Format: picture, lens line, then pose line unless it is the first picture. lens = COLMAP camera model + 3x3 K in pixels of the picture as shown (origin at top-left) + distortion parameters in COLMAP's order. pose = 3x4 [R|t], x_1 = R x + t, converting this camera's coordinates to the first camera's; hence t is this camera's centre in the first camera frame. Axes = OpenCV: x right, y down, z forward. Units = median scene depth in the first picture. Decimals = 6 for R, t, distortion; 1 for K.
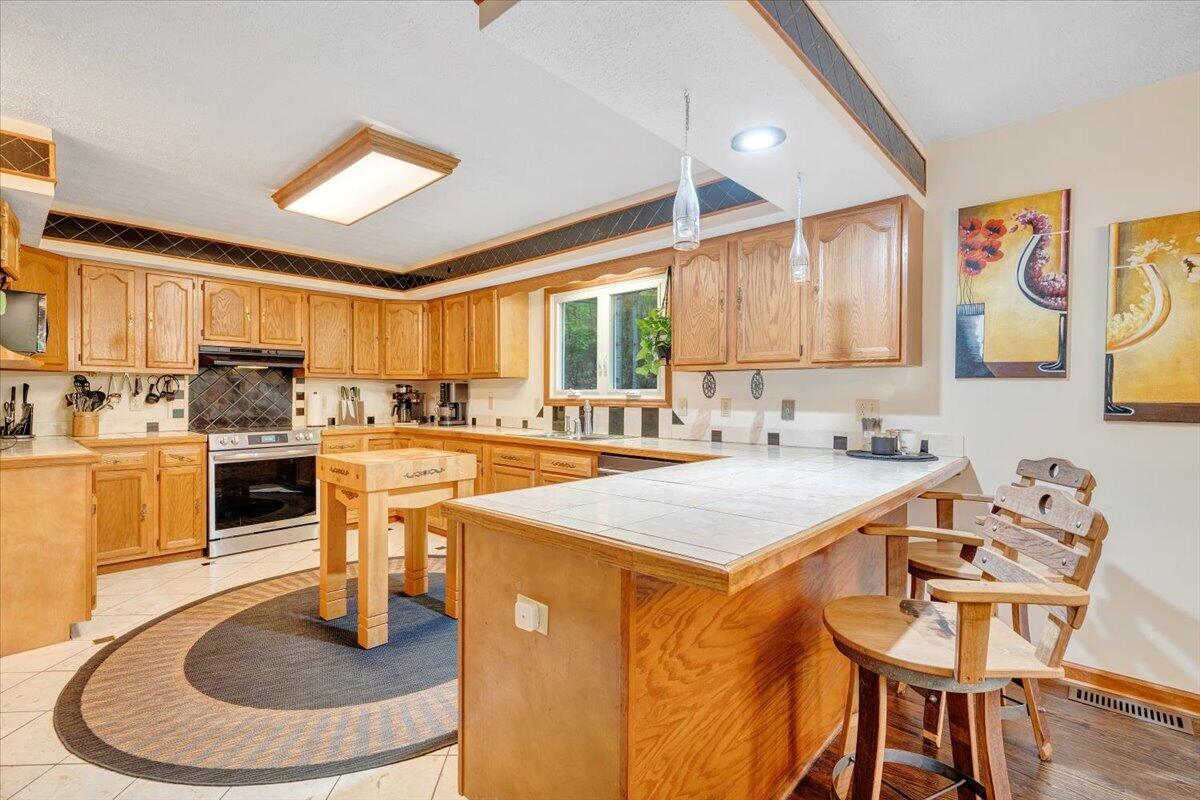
lens RADIAL K [[547.6, 0, 600.0], [0, 547.6, 400.0], [0, 0, 1]] dist [0.001980, 0.000225]
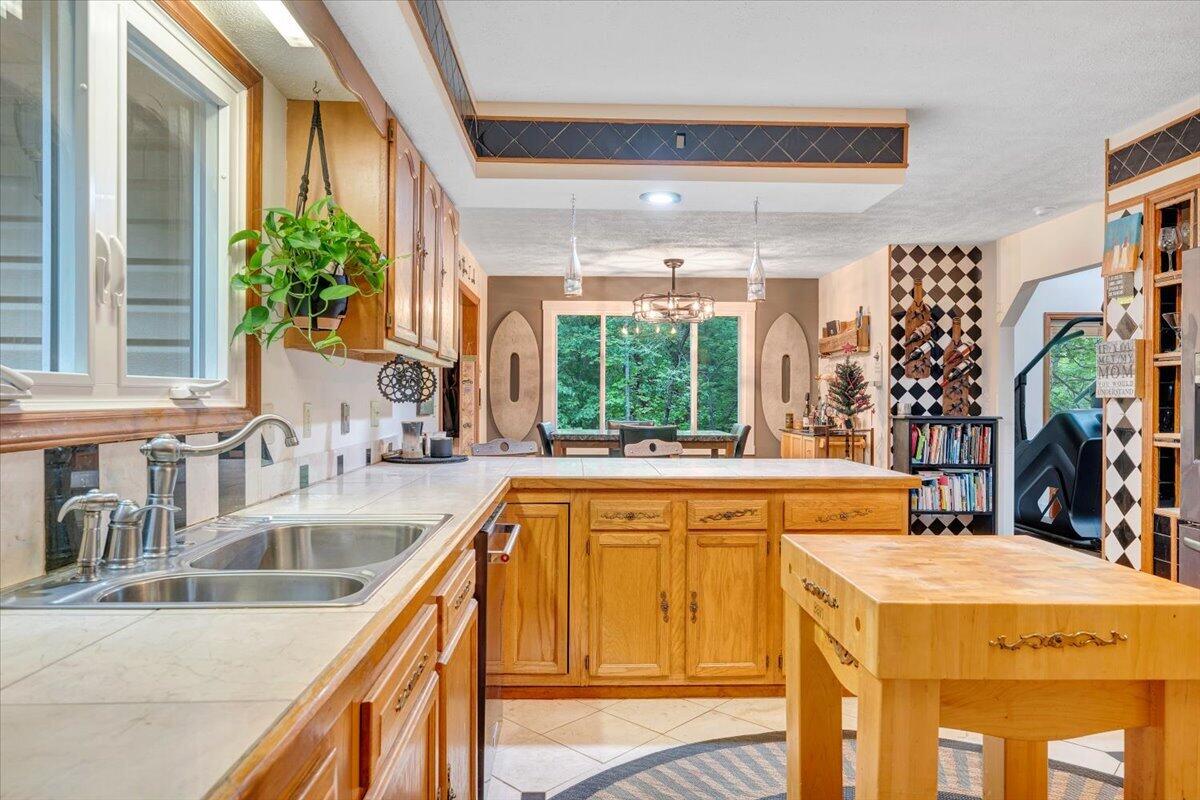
lens RADIAL K [[751.7, 0, 600.0], [0, 751.7, 400.0], [0, 0, 1]] dist [0.001713, 0.000748]
pose [[-0.696505, -0.011273, 0.717464, -0.399958], [-0.003313, 0.999916, 0.012495, -0.012619], [-0.717544, 0.006326, -0.696484, 1.067486]]
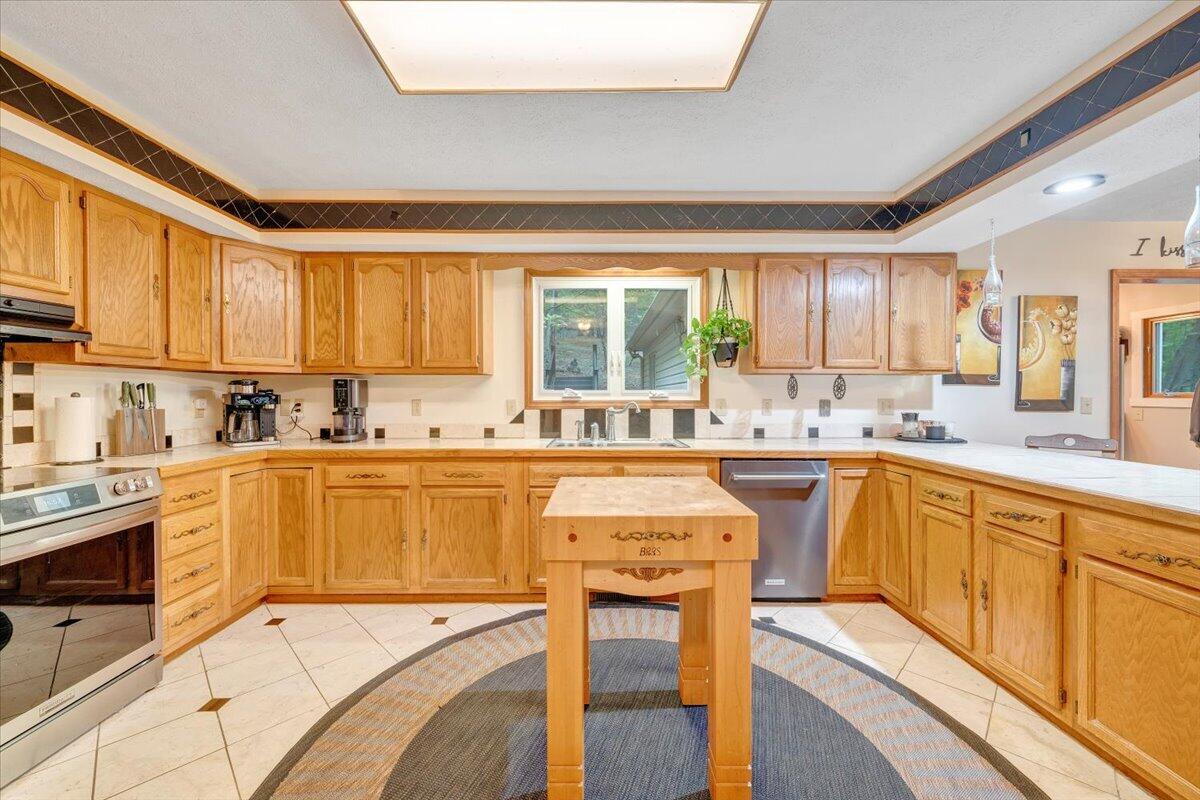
lens RADIAL K [[464.9, 0, 600.0], [0, 464.9, 400.0], [0, 0, 1]] dist [-0.000247, -0.000101]
pose [[0.733050, -0.011151, 0.680083, -0.542627], [0.008470, 0.999938, 0.007266, -0.008385], [-0.680122, 0.000434, 0.733099, 0.440154]]
